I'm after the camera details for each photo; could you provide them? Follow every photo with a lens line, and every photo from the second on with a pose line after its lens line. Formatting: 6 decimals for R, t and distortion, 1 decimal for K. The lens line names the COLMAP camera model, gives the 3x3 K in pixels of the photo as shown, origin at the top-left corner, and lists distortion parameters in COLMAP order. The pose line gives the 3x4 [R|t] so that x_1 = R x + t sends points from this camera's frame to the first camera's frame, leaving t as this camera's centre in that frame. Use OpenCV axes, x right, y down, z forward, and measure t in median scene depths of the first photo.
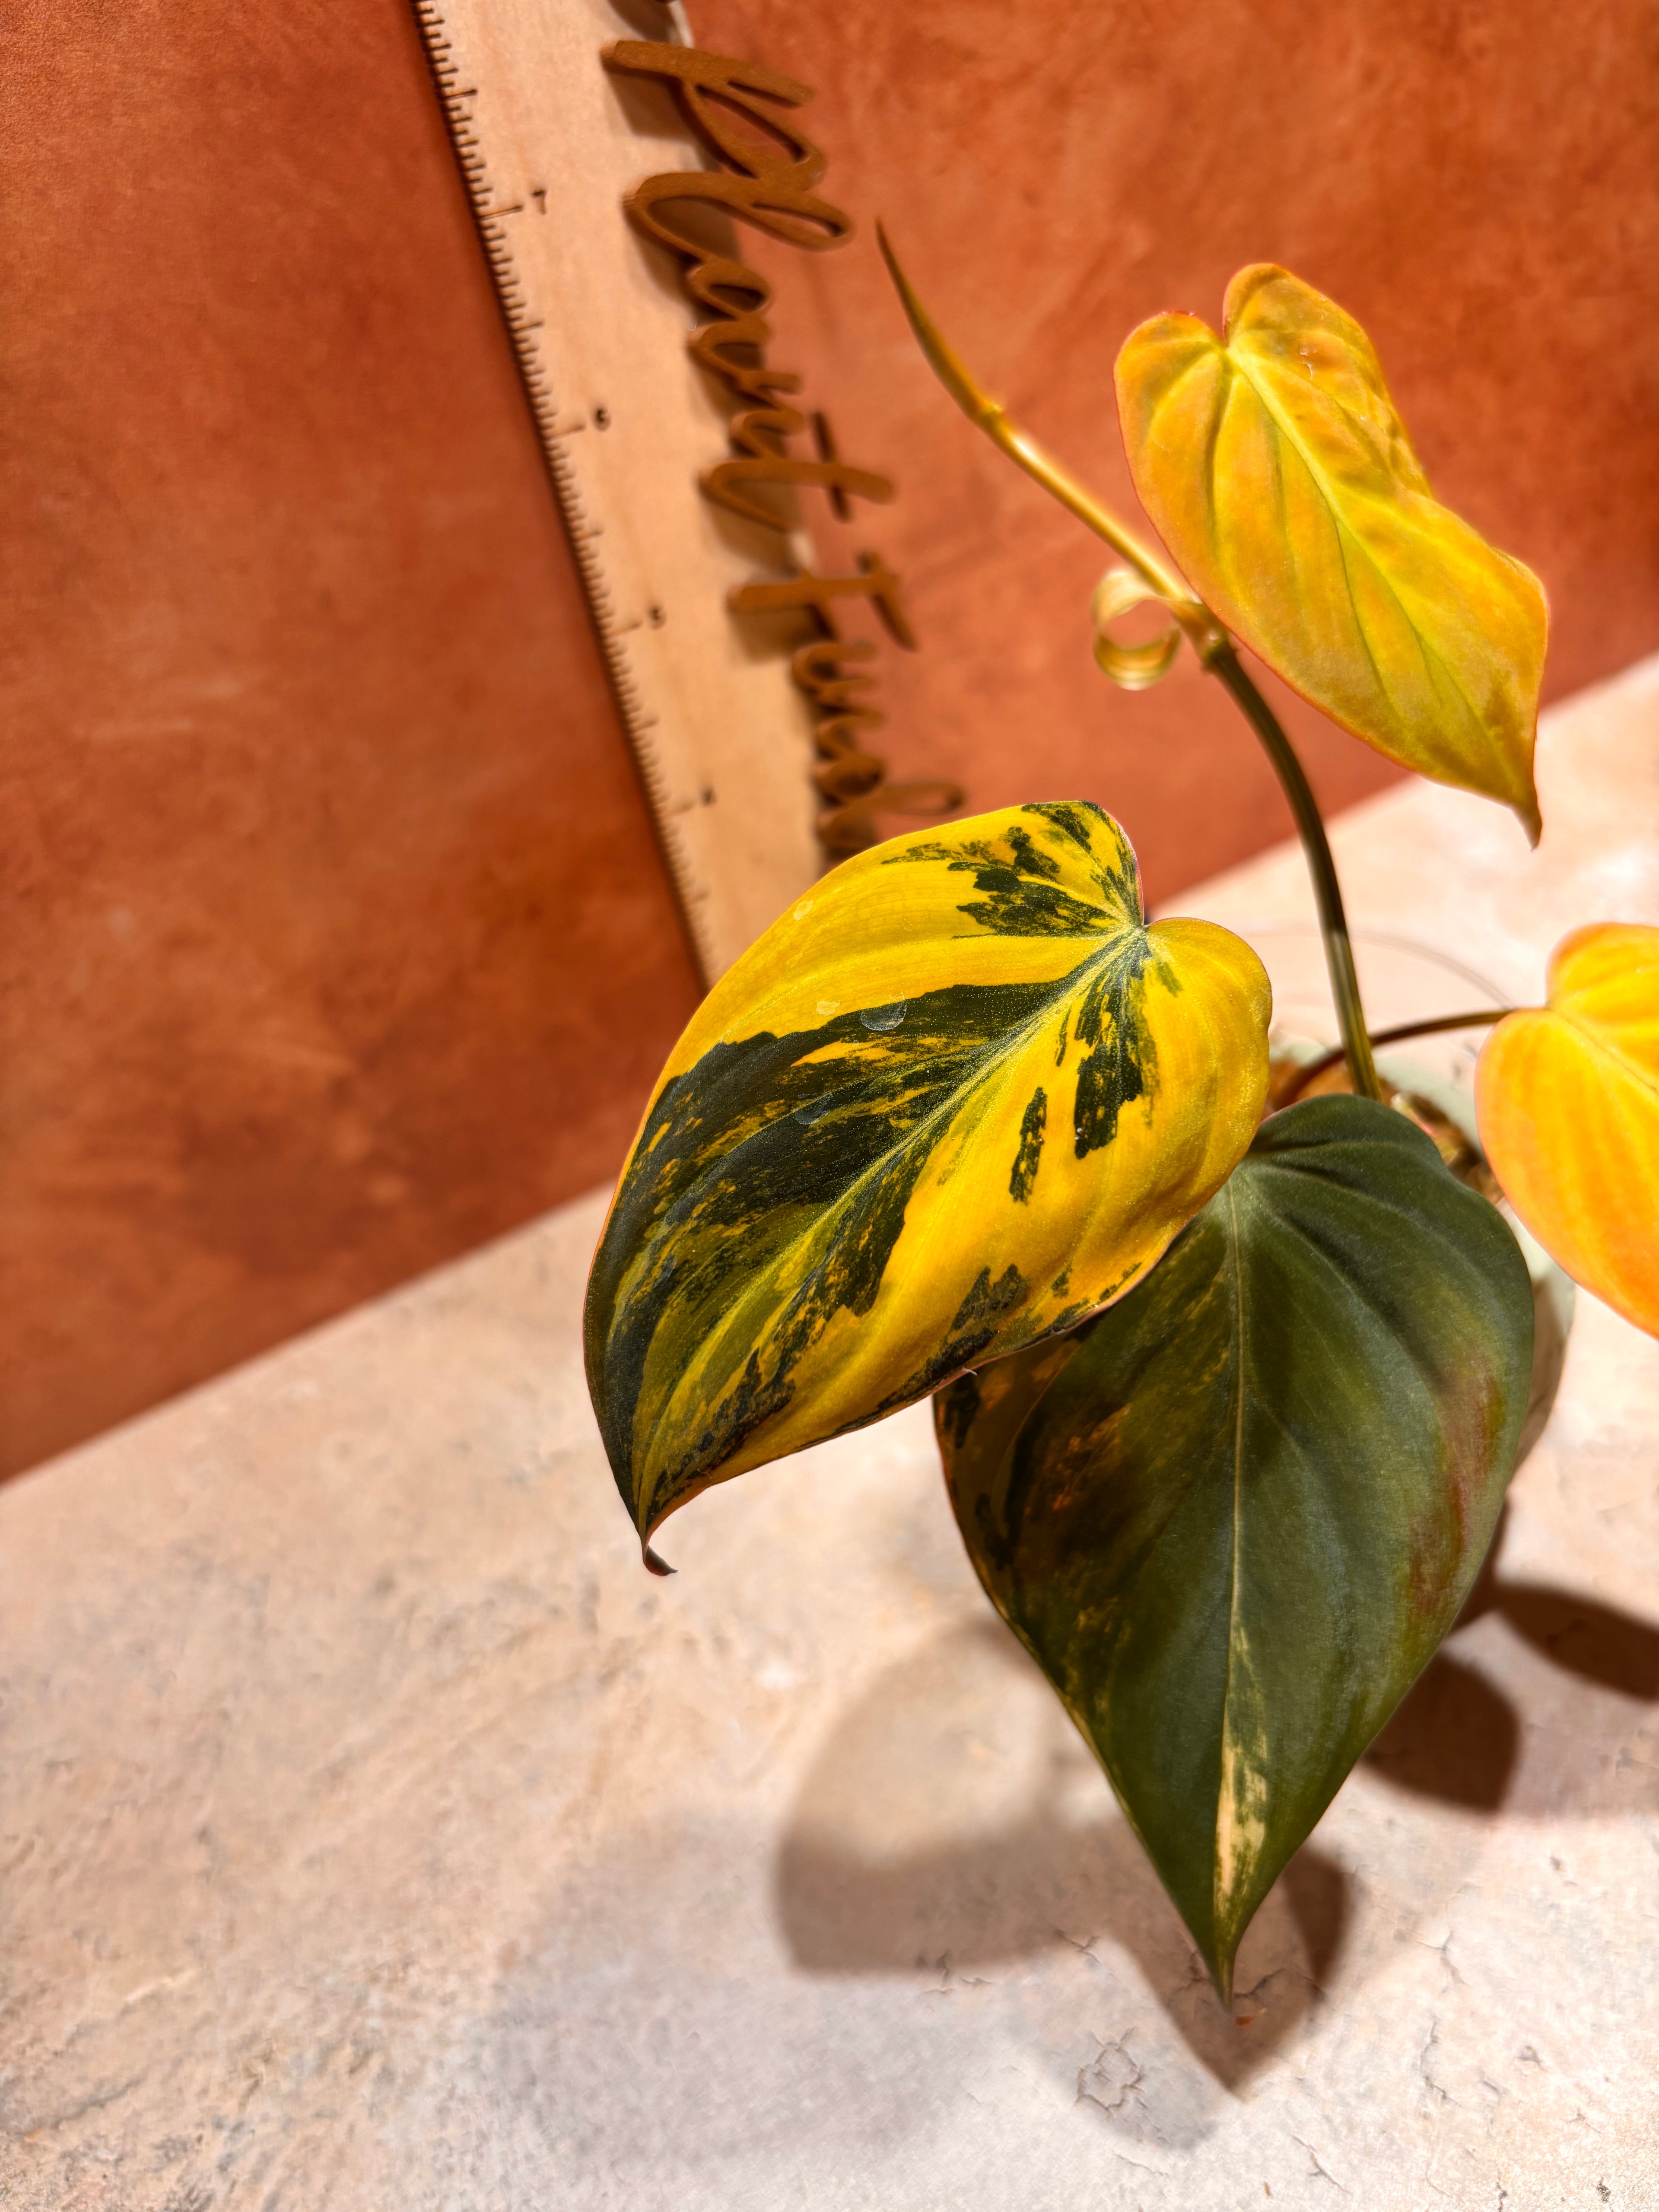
lens RADIAL K [[1764.7, 0, 812.0], [0, 1764.7, 1119.5], [0, 0, 1]] dist [-0.005853, -0.008264]
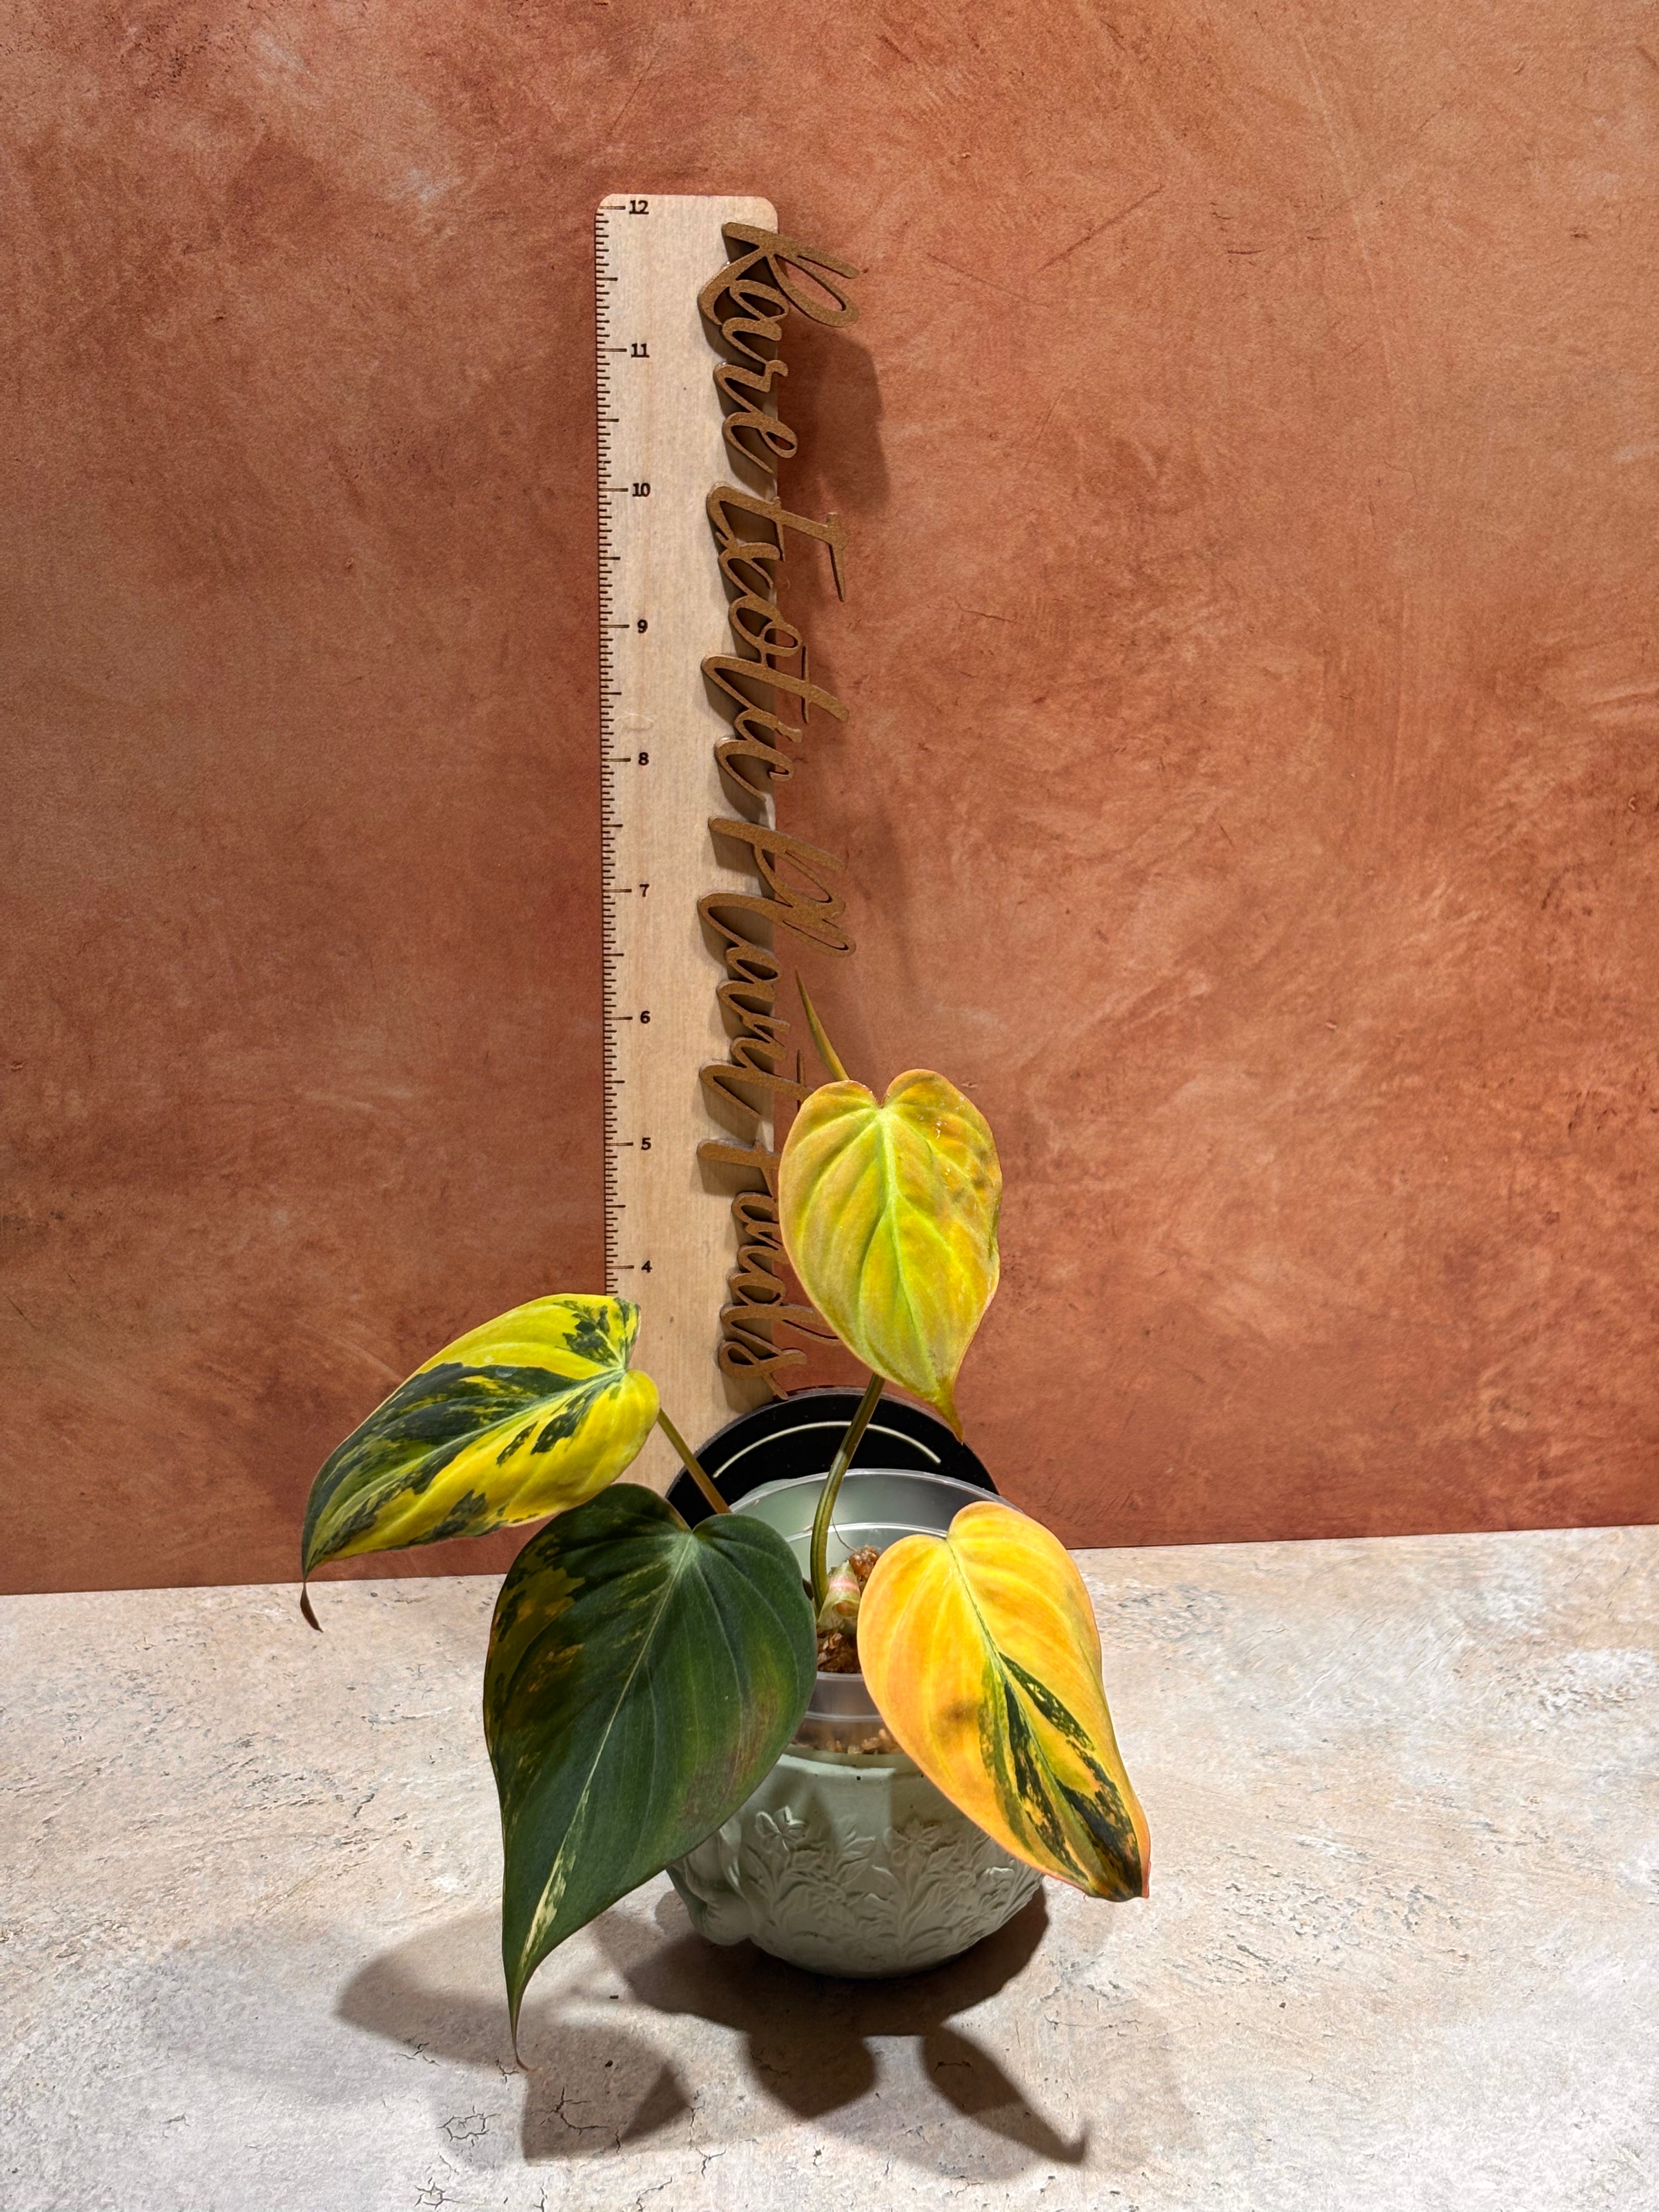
lens RADIAL K [[3439.8, 0, 829.5], [0, 3439.8, 1106.0], [0, 0, 1]] dist [0.316156, -1.436296]
pose [[0.887530, 0.309531, -0.341292, 1.234117], [-0.381723, 0.908798, -0.168446, 0.143116], [0.258026, 0.279780, 0.924741, -1.989936]]
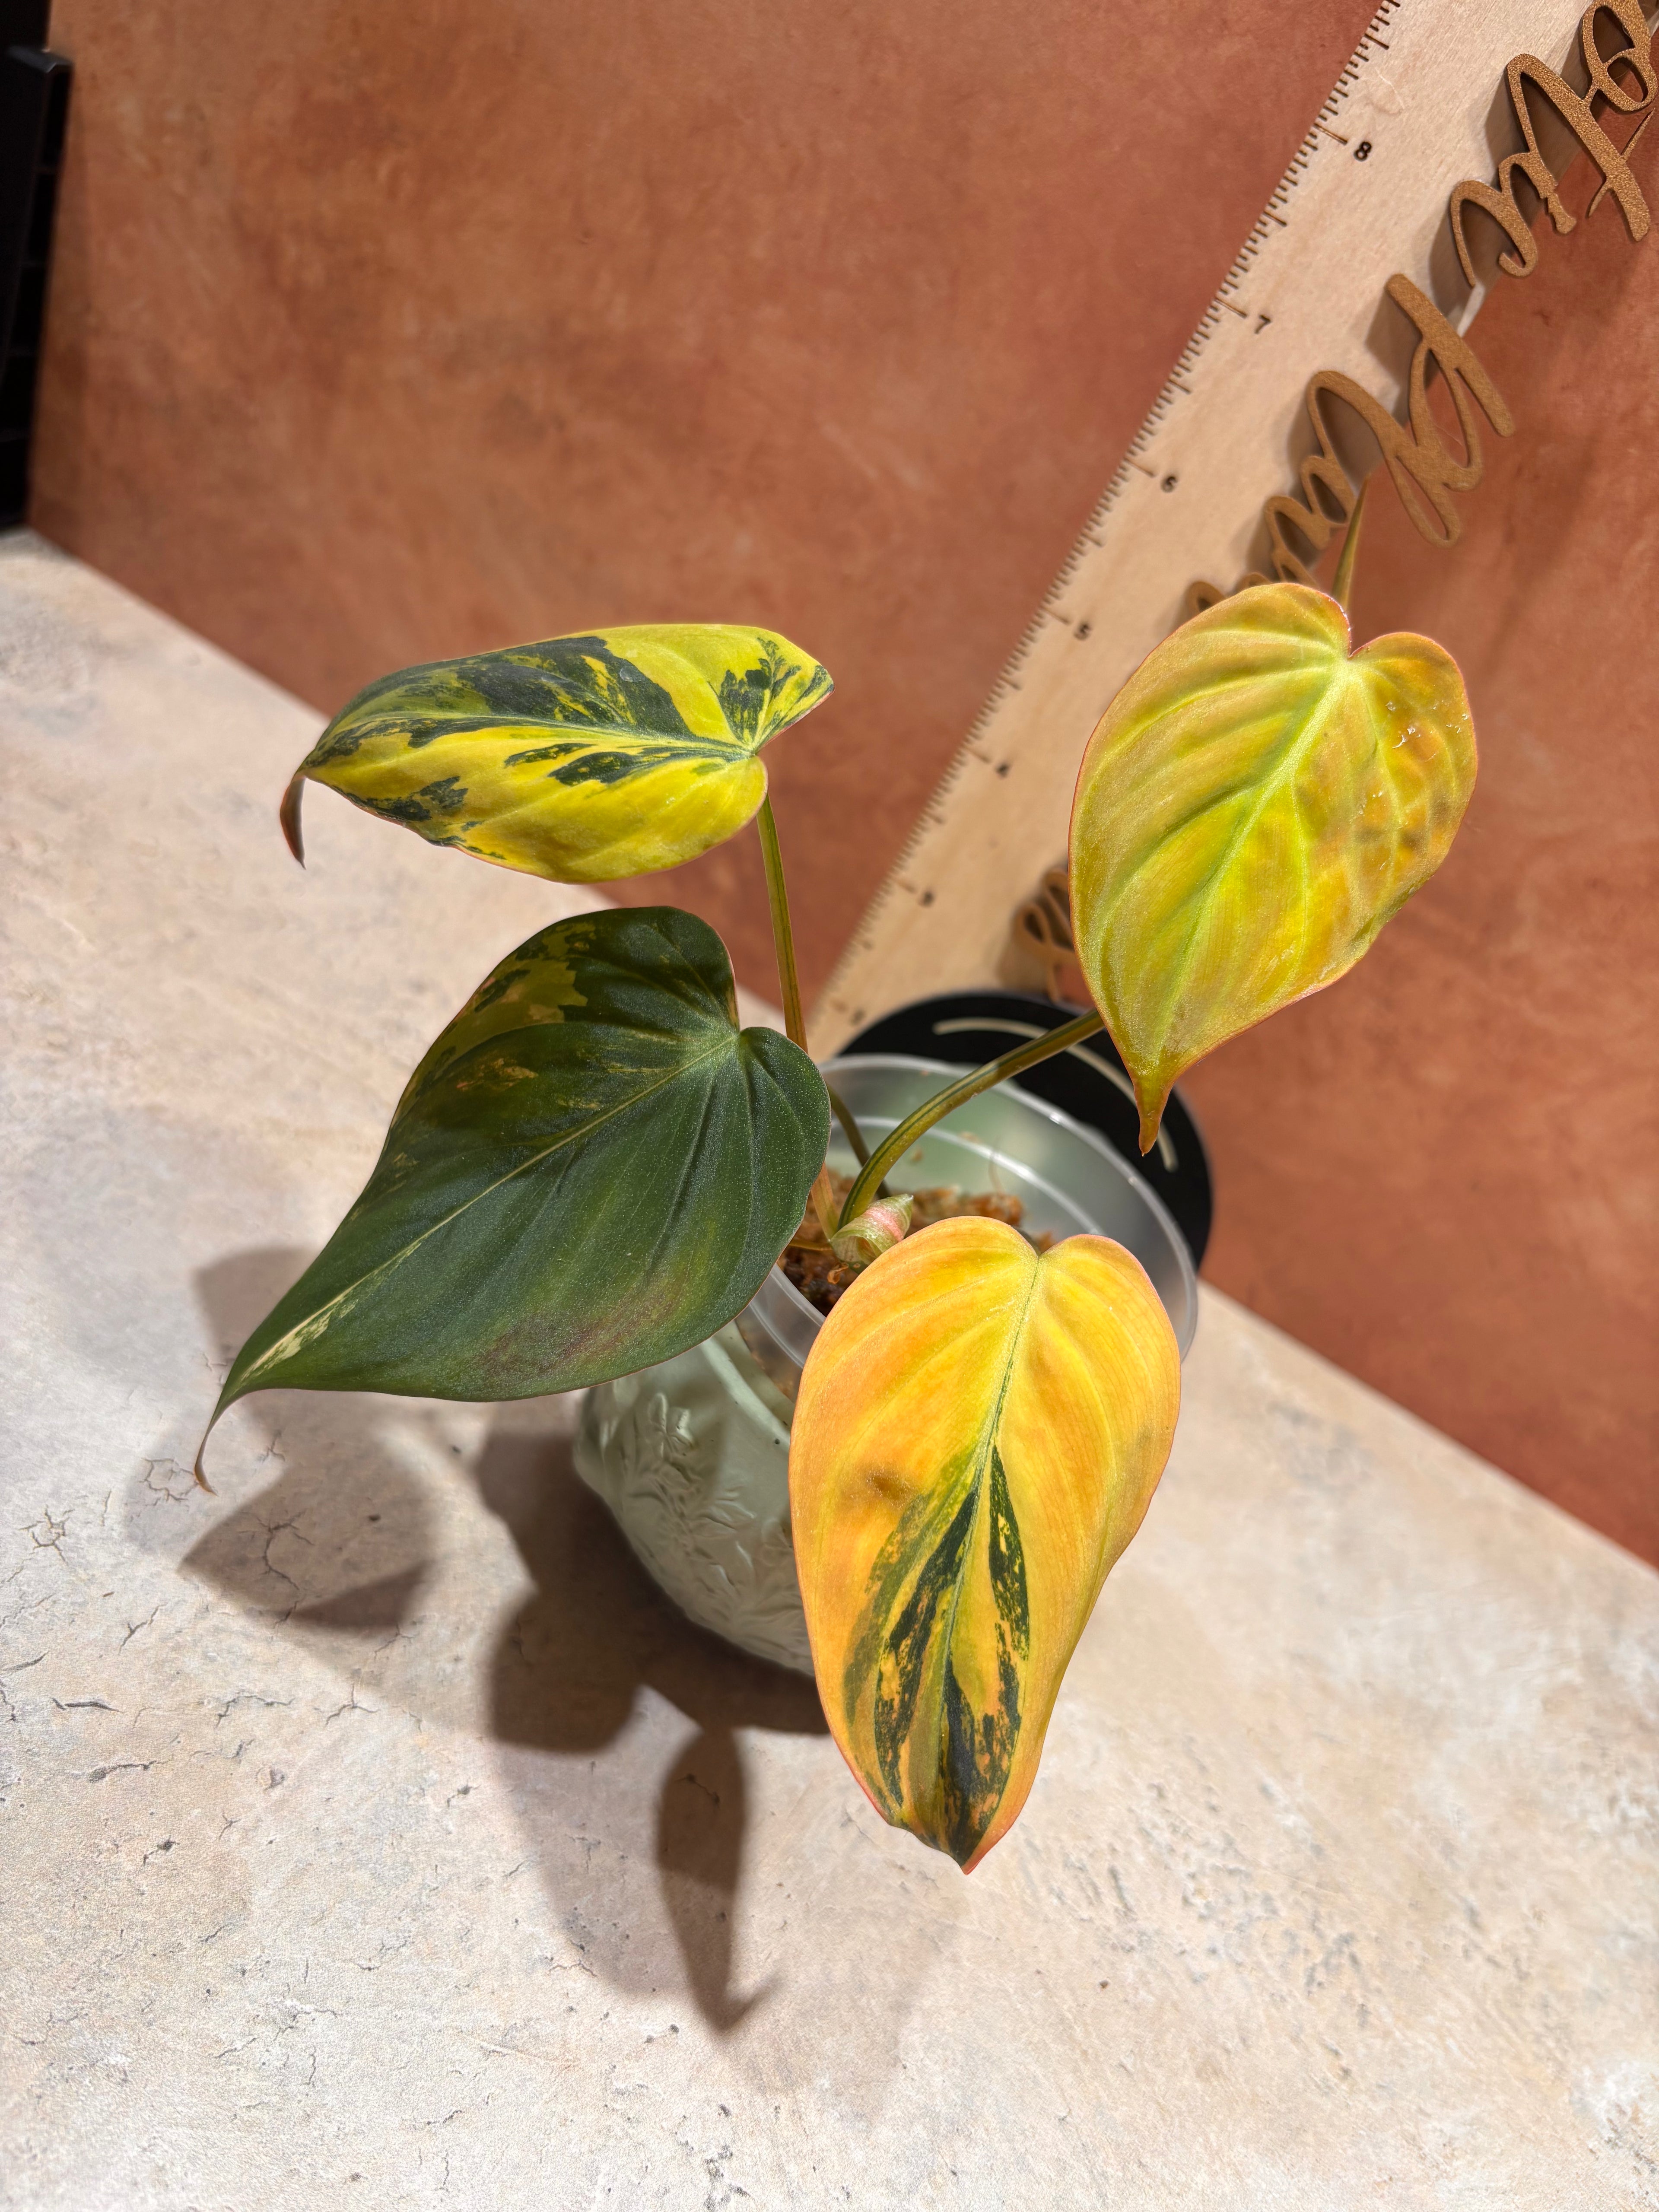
lens RADIAL K [[1743.9, 0, 831.5], [0, 1743.9, 1112.7], [0, 0, 1]] dist [0.001798, -0.038772]
pose [[0.438741, 0.781521, -0.443544, 0.734708], [-0.835392, 0.536591, 0.119124, -0.126651], [0.331100, 0.318269, 0.888301, -0.008251]]
